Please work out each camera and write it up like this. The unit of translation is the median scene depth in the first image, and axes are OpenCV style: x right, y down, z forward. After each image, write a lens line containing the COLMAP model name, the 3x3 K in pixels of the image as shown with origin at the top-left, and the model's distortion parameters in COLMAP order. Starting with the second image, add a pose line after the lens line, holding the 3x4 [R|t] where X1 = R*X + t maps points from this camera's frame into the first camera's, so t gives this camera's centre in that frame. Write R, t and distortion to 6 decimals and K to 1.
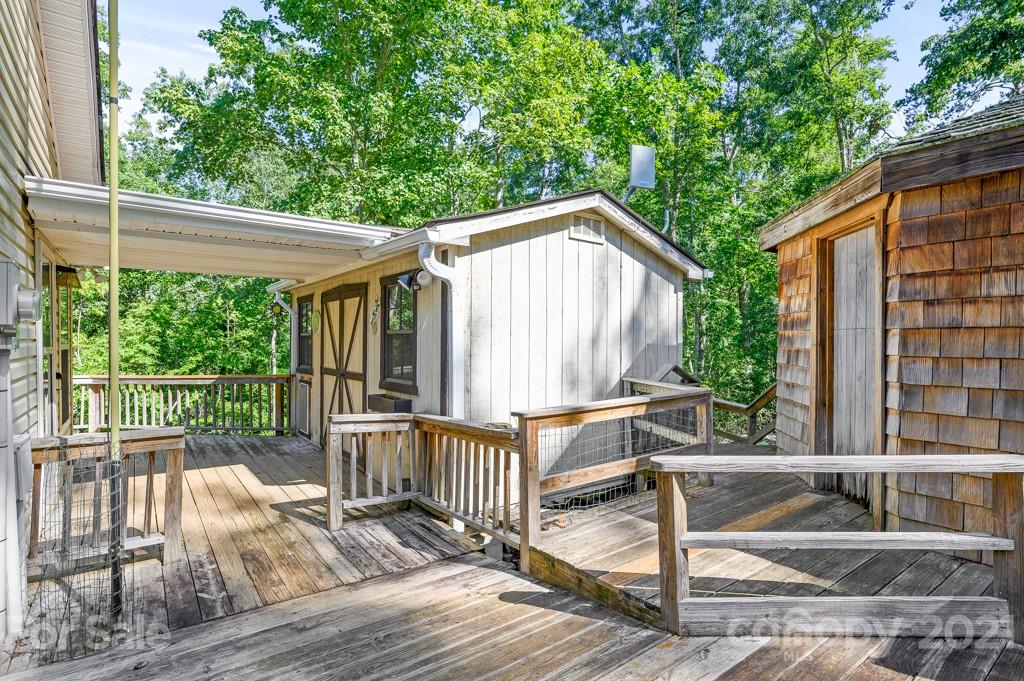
lens RADIAL K [[506.5, 0, 512.0], [0, 506.5, 340.5], [0, 0, 1]] dist [-0.002067, -0.000047]
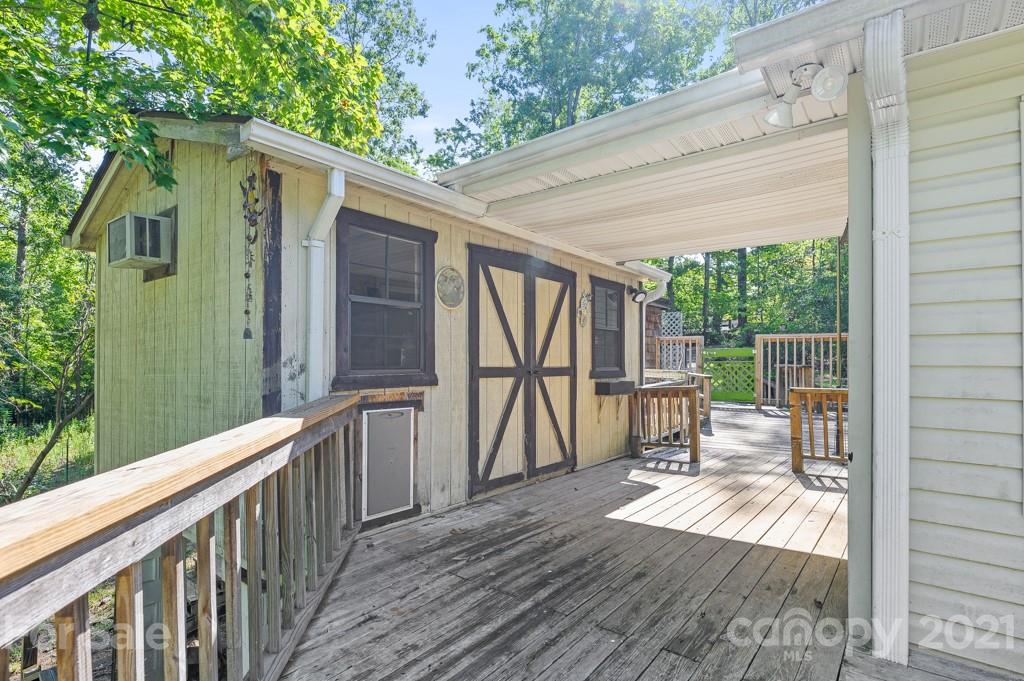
lens RADIAL K [[506.5, 0, 512.0], [0, 506.5, 340.5], [0, 0, 1]] dist [-0.002067, -0.000047]
pose [[-0.239795, 0.031923, 0.970298, -1.170518], [-0.010374, 0.999318, -0.035442, 0.050584], [-0.970768, -0.018564, -0.239301, 1.318597]]
